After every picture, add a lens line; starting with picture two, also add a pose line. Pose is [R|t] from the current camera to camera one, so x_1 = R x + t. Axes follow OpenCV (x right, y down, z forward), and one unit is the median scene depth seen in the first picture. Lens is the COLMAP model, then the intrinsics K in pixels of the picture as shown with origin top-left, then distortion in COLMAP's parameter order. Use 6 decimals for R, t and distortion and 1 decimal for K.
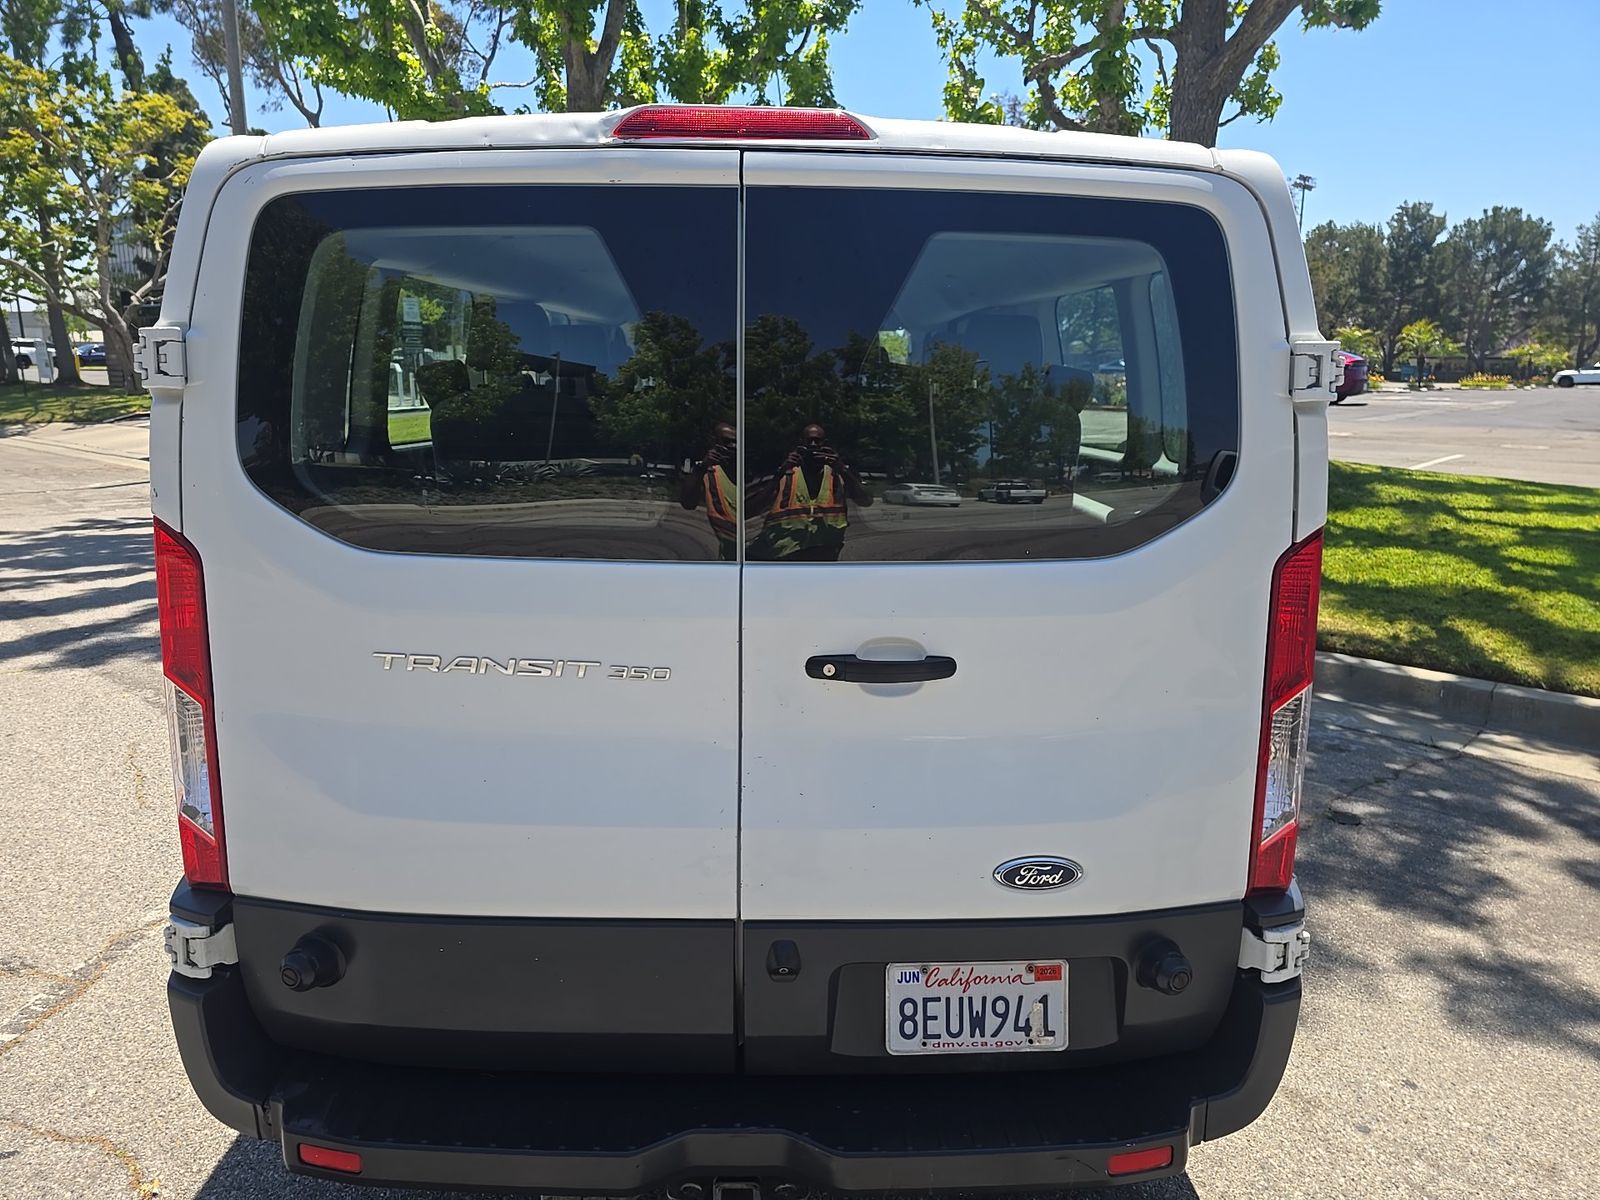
lens RADIAL K [[1088.1, 0, 800.0], [0, 1088.1, 600.0], [0, 0, 1]] dist [0.037027, -0.001100]
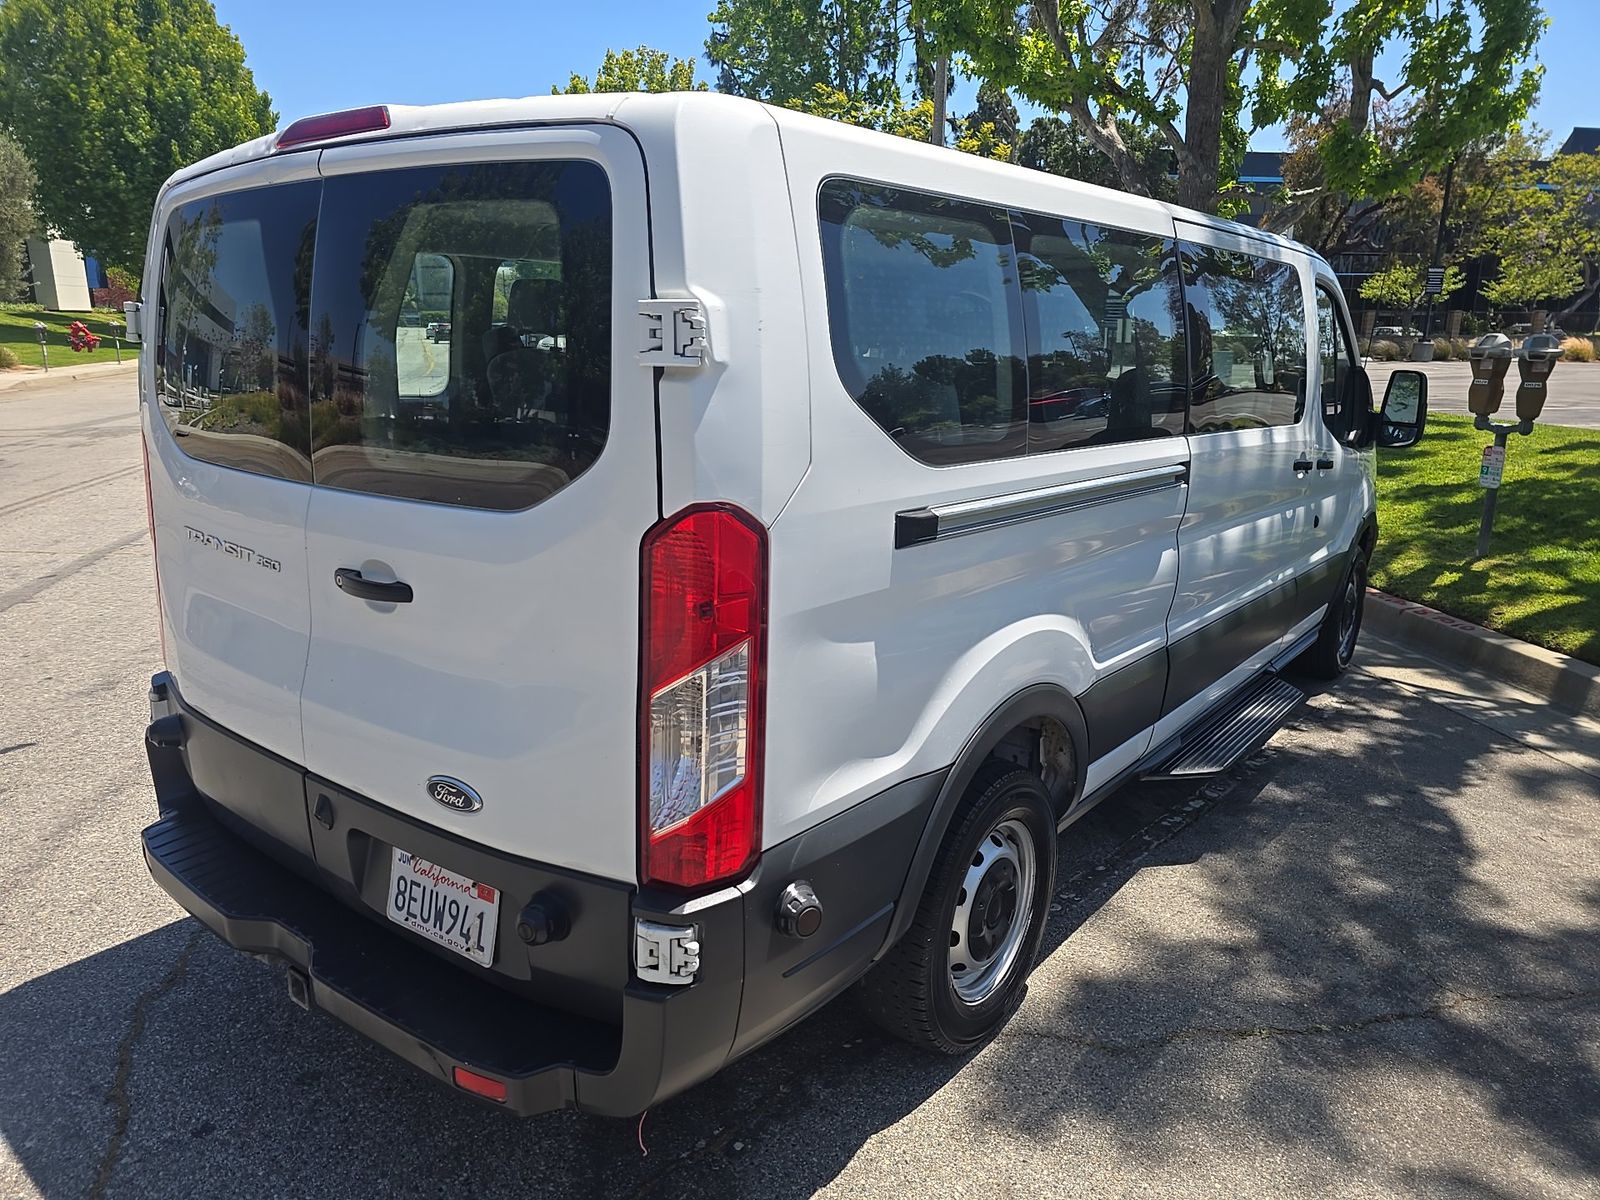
lens RADIAL K [[1088.1, 0, 800.0], [0, 1088.1, 600.0], [0, 0, 1]] dist [0.037027, -0.001100]
pose [[0.778555, 0.146545, -0.610227, 1.089805], [-0.130848, 0.988890, 0.070539, -0.061780], [0.613785, 0.024928, 0.789080, 0.335245]]
